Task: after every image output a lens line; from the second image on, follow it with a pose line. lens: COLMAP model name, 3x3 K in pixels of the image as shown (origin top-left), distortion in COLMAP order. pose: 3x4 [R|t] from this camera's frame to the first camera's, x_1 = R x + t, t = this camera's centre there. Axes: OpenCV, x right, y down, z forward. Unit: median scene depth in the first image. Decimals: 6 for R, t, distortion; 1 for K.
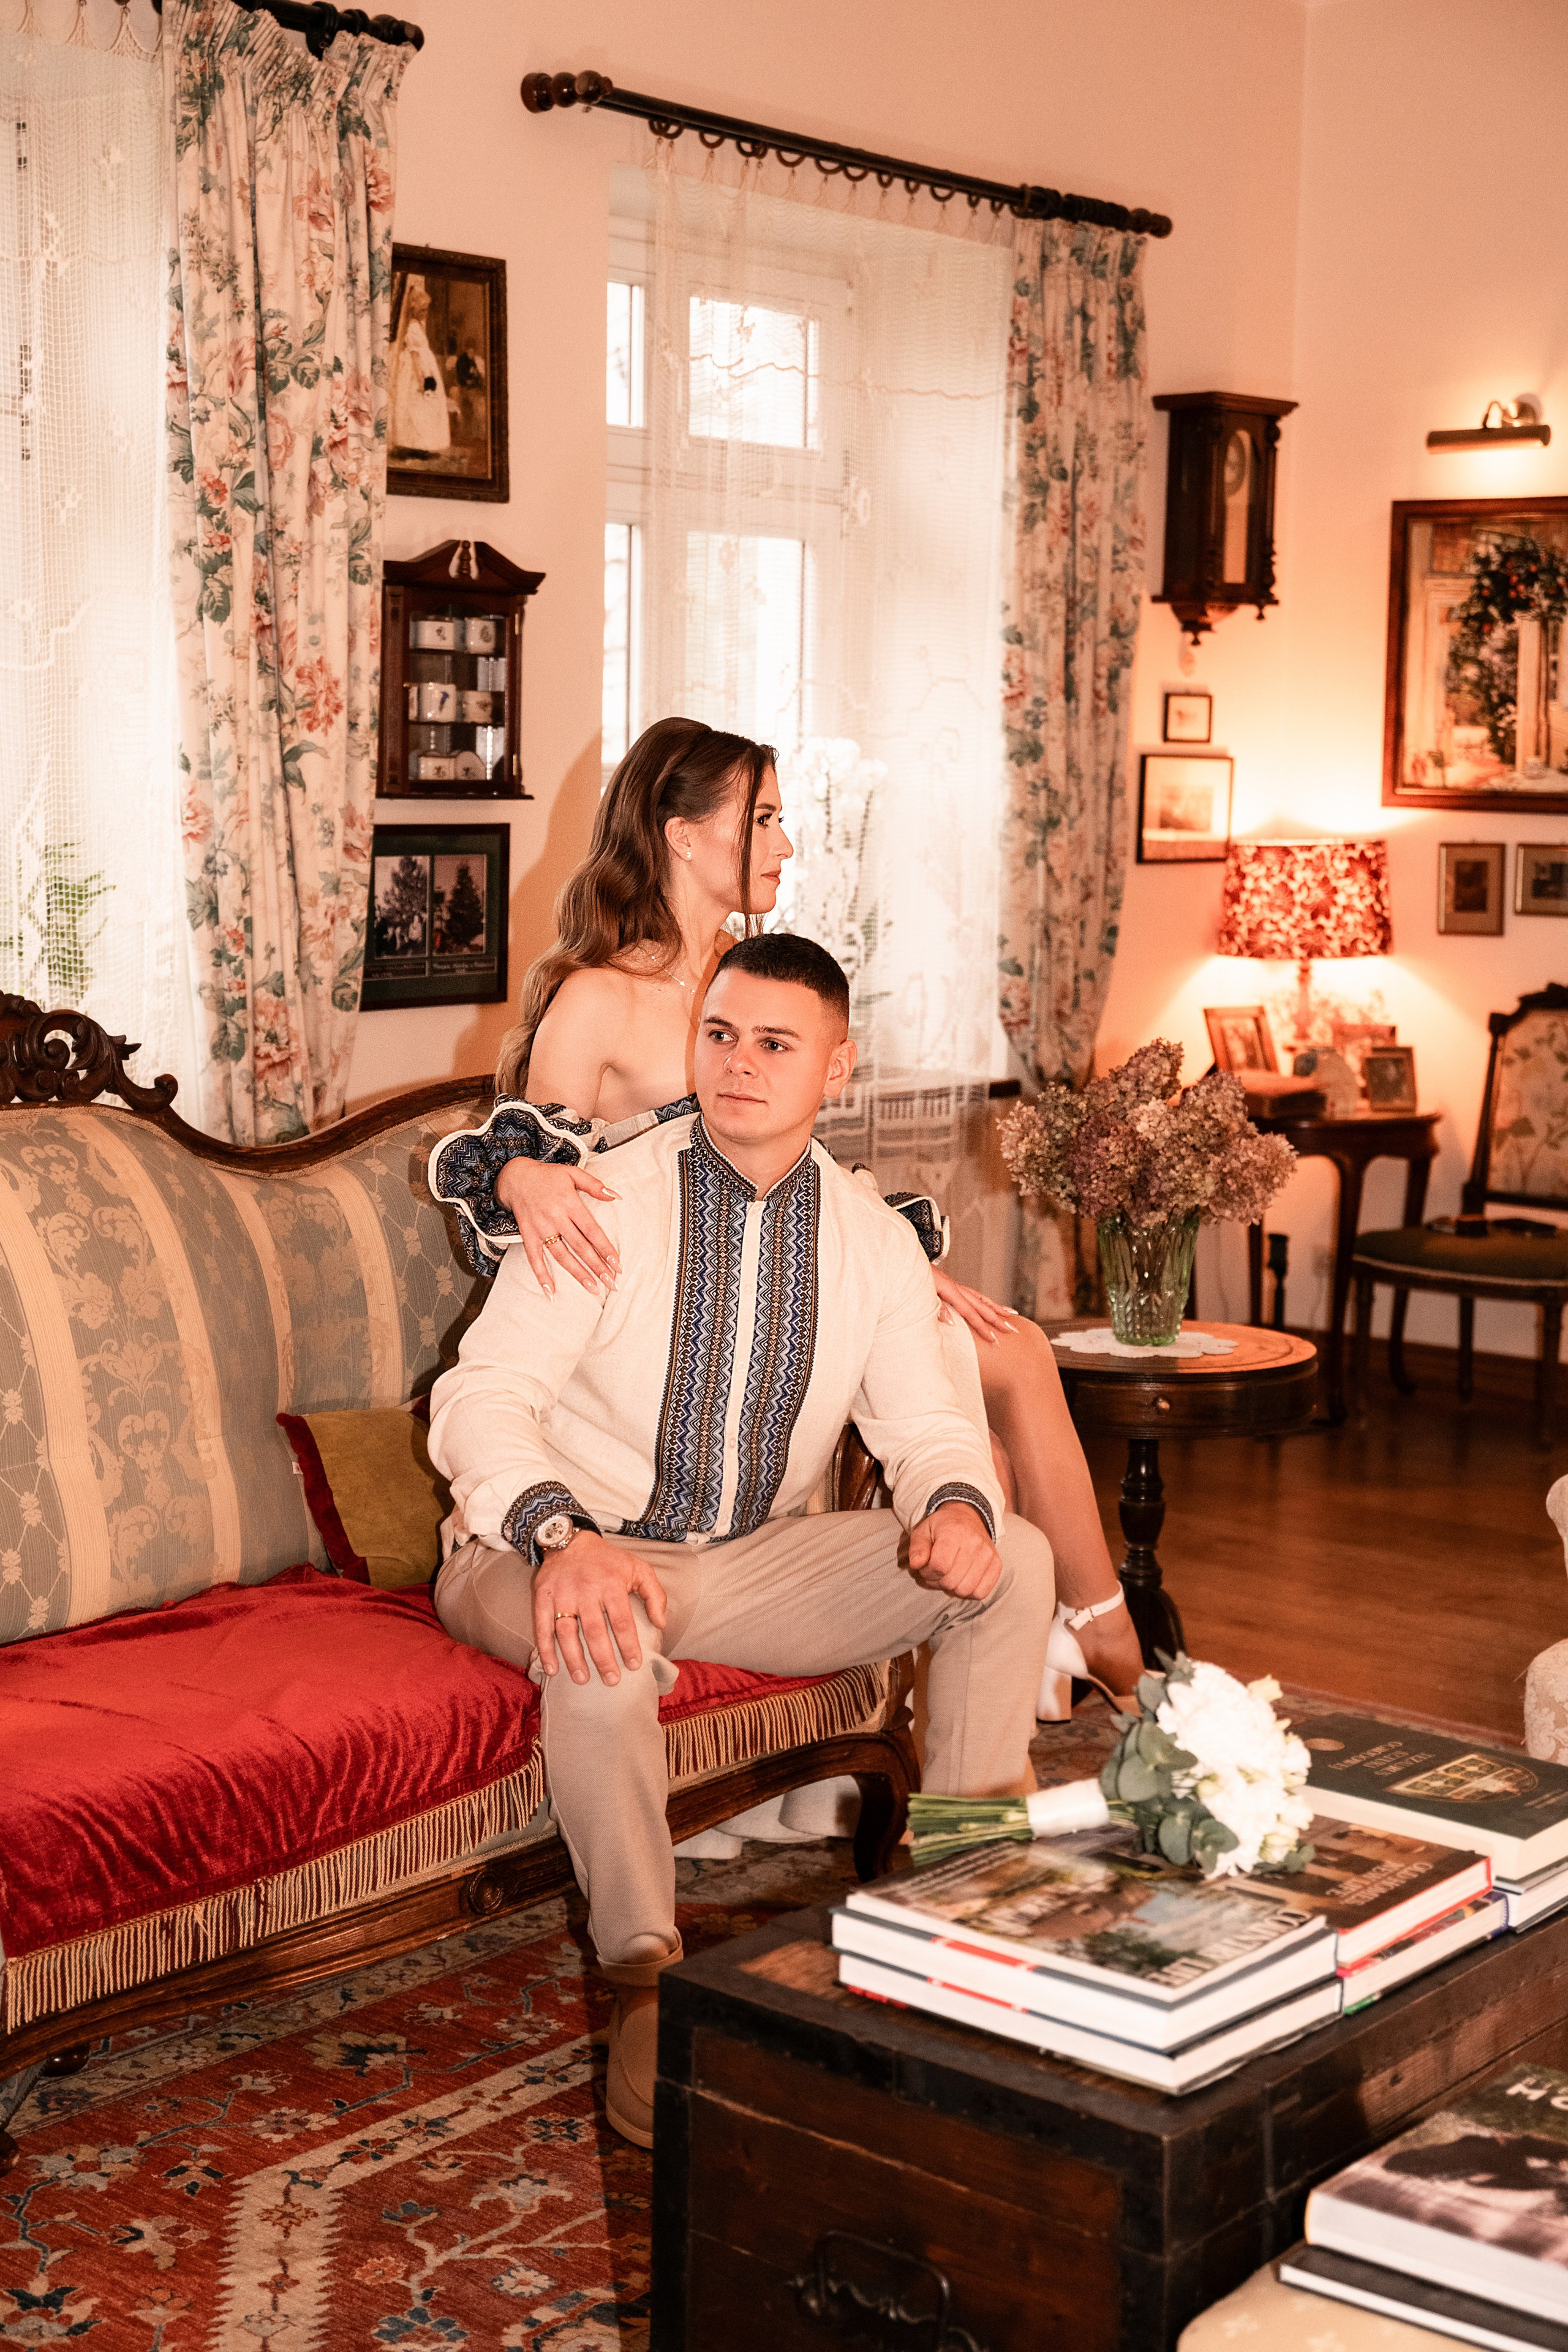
lens RADIAL K [[3342.5, 0, 814.6], [0, 3342.5, 1186.7], [0, 0, 1]] dist [0.040482, 0.039436]
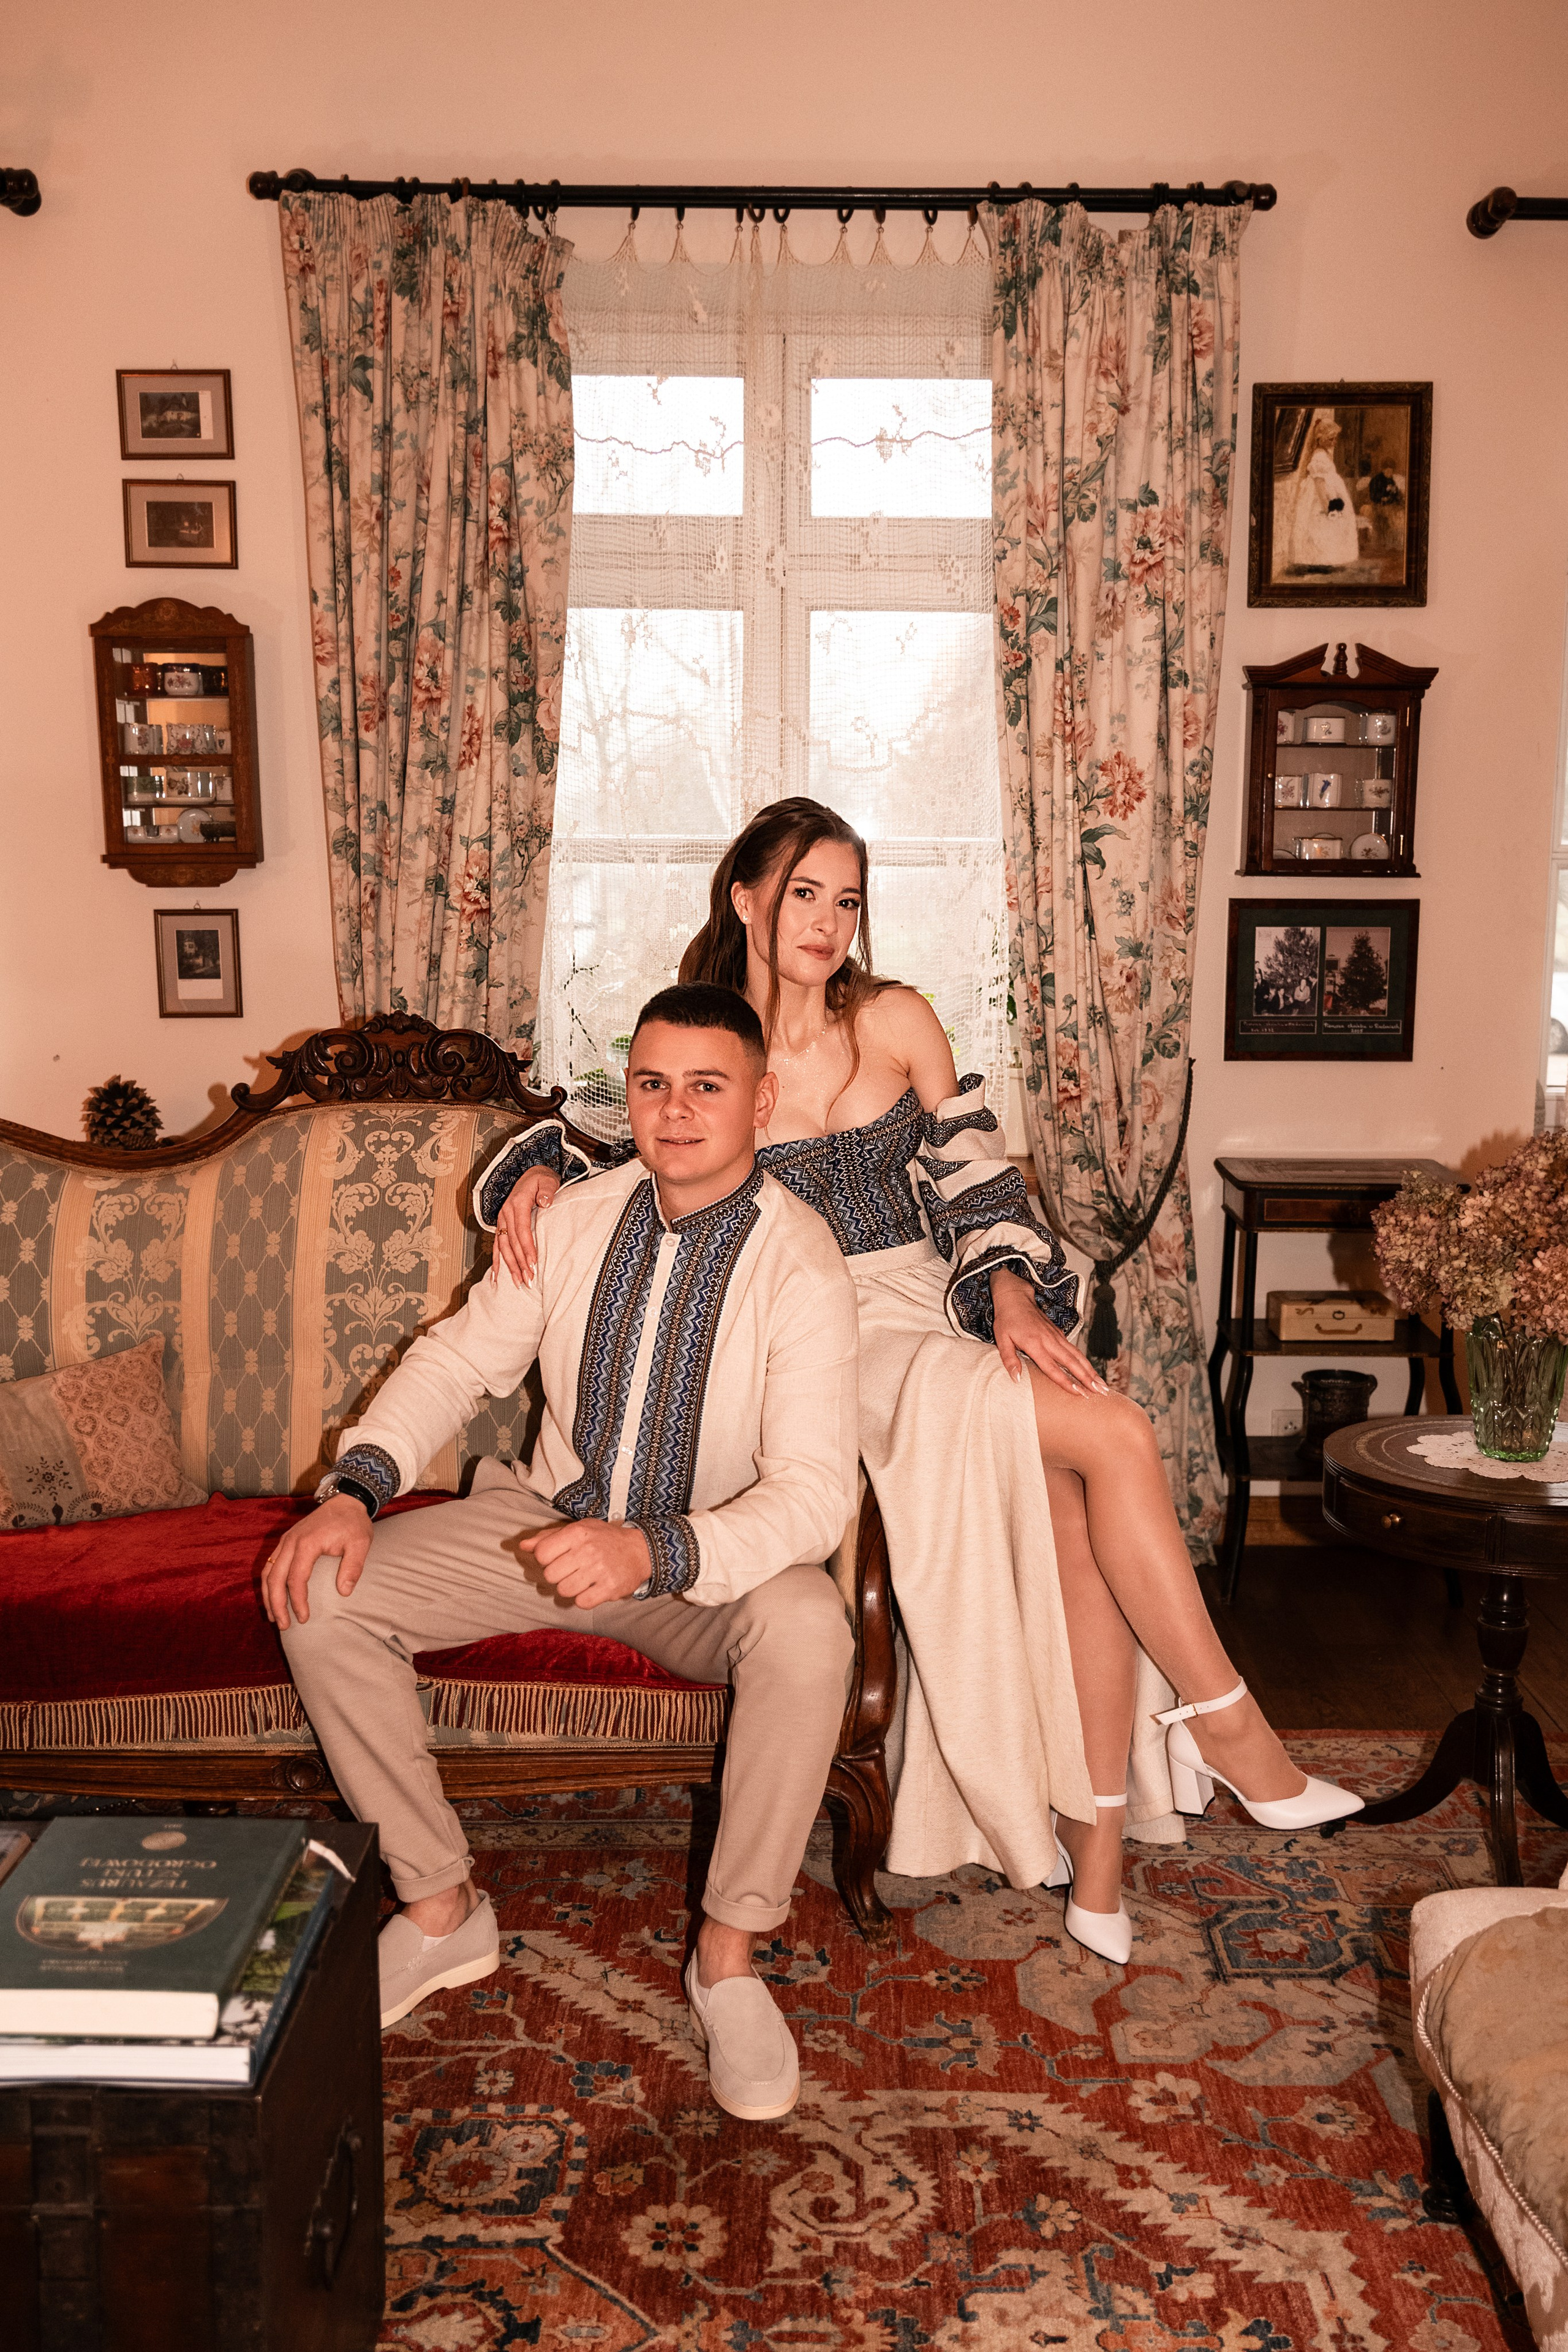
lens RADIAL K [[2342.3, 0, 840.2], [0, 2342.3, 1232.5], [0, 0, 1]] dist [-0.015640, 0.051114]
pose [[0.643824, 0.112649, -0.756836, 0.422523], [-0.094419, 0.993241, 0.067515, -0.037493], [0.759326, 0.027992, 0.650108, 0.396688]]
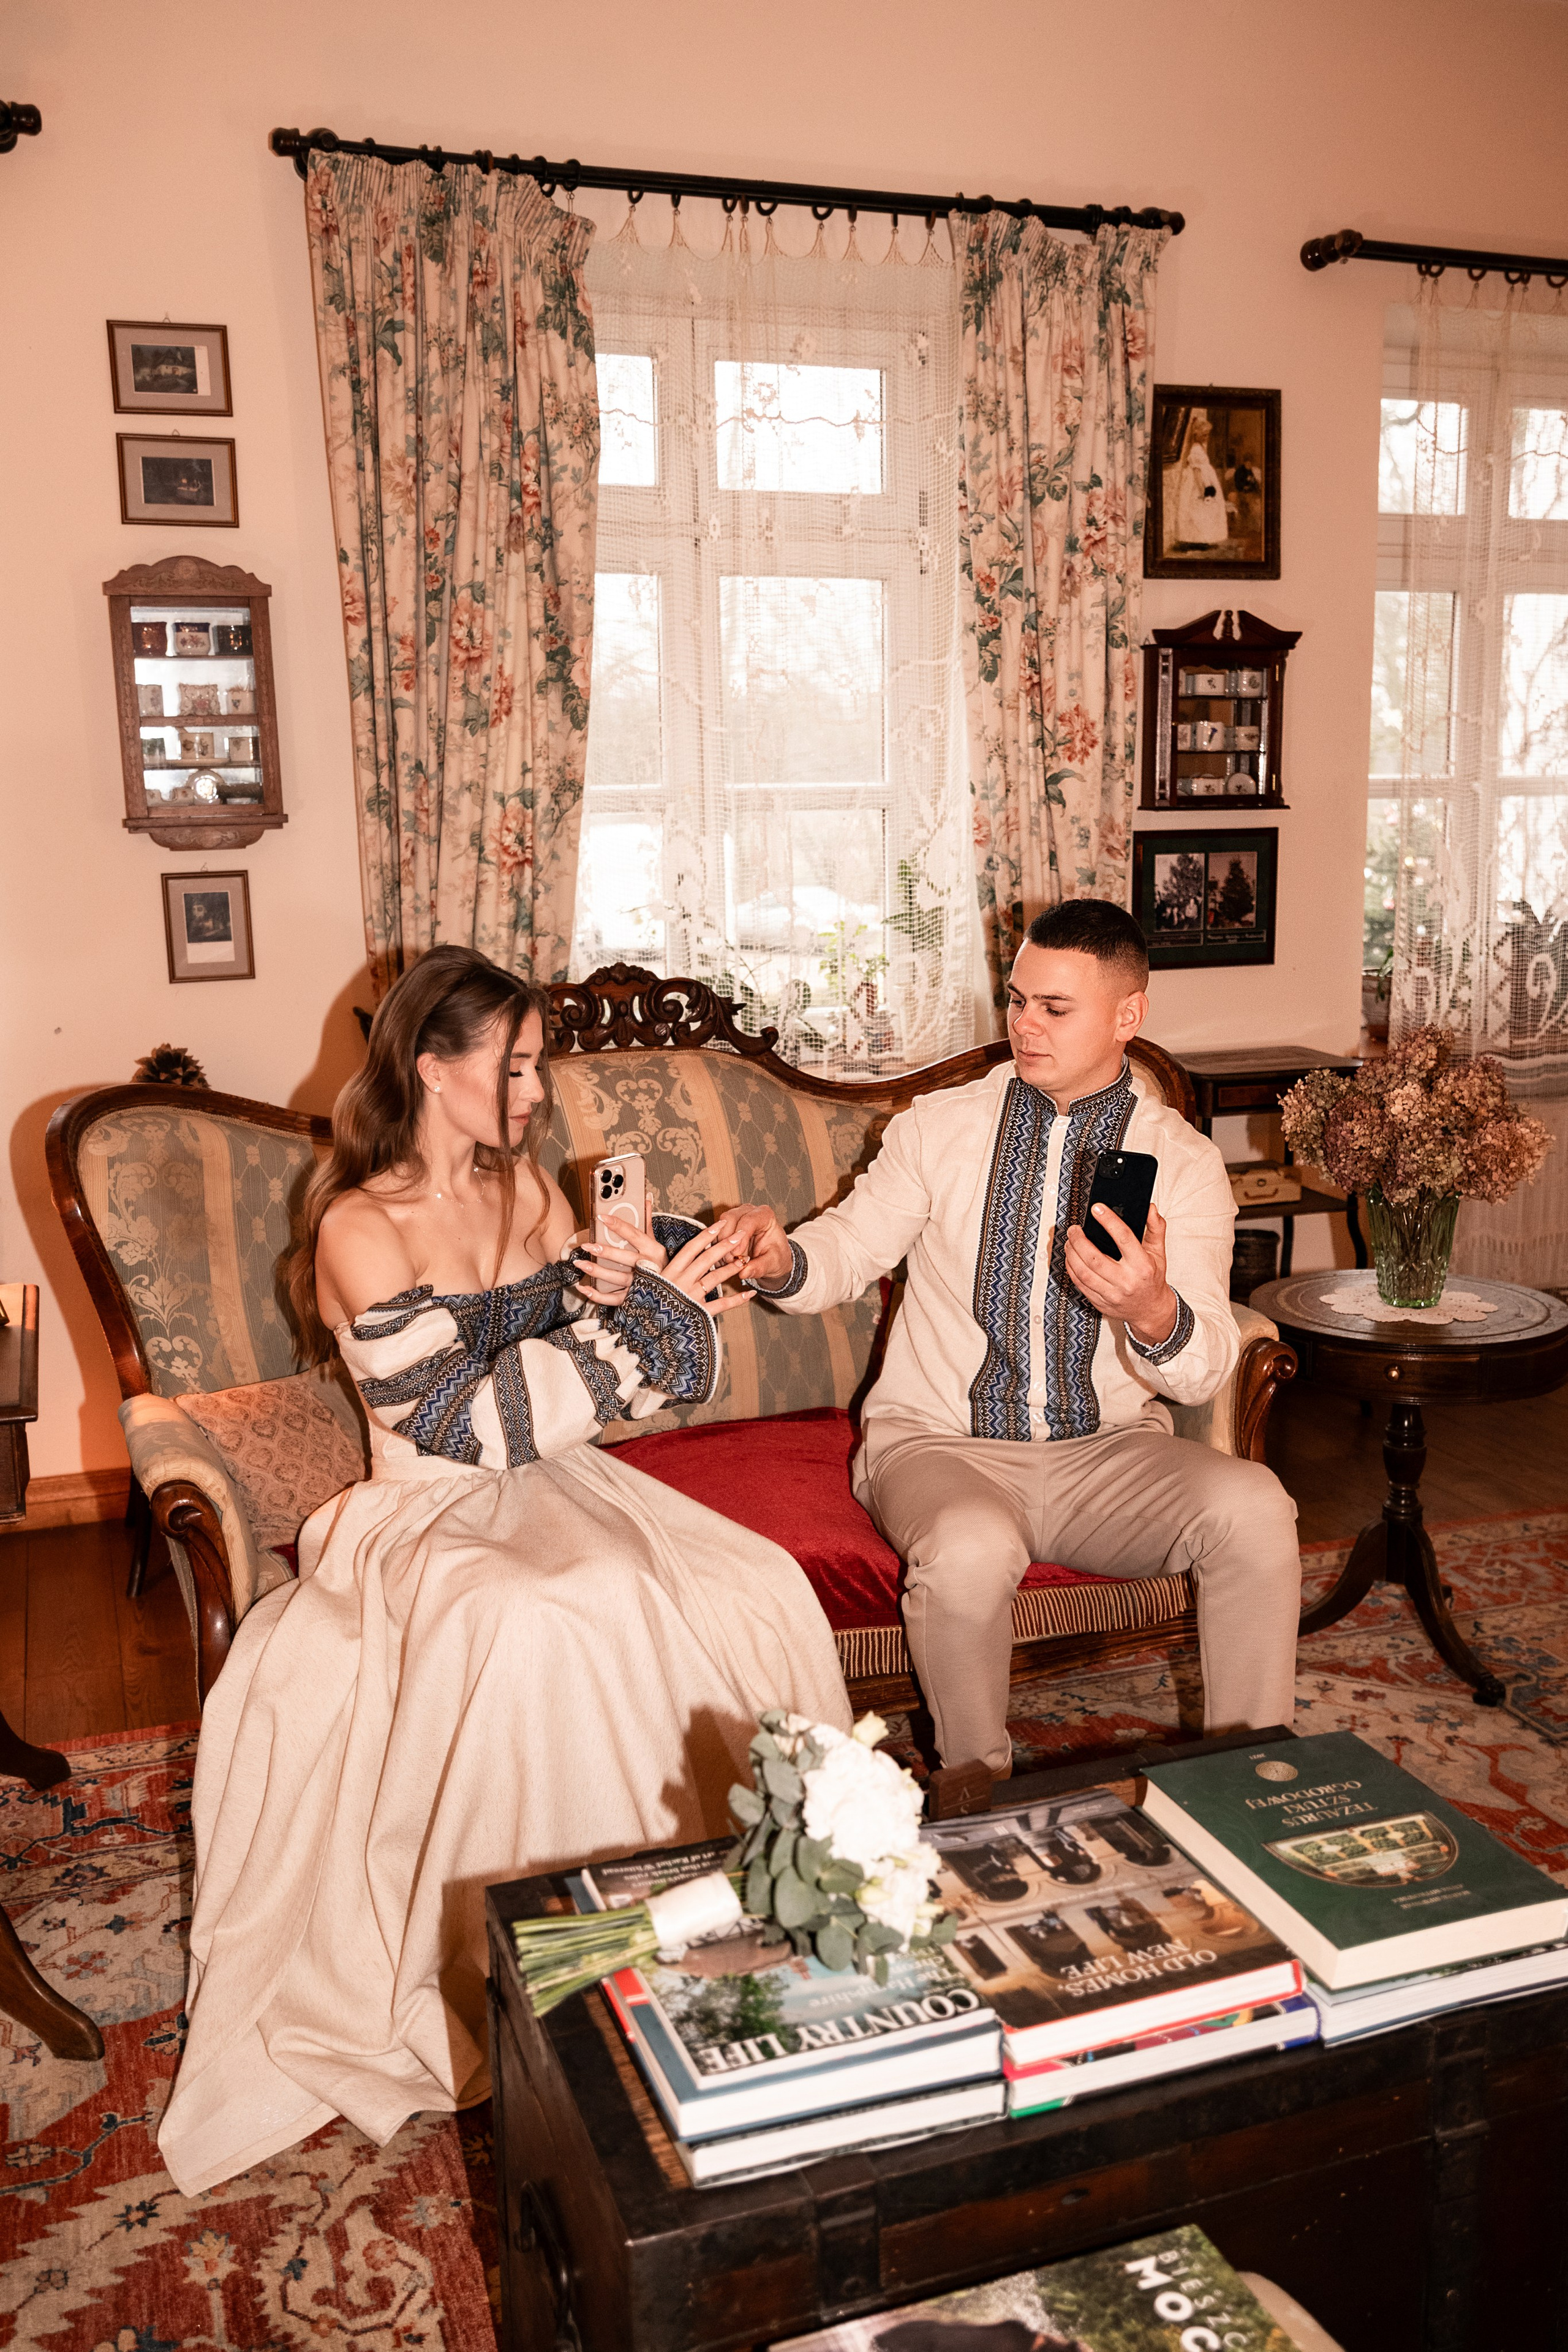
lens RADIAL K [[2073.7, 0, 826.9], [0, 2073.7, 1154.5], [0, 0, 1]] dist [-0.036736, 0.070427]
pose [[0.865593, 0.059853, -0.497158, 0.182989], [-0.035683, 0.997680, 0.057984, -0.024346], [0.499475, -0.032450, 0.865720, 0.233282]]
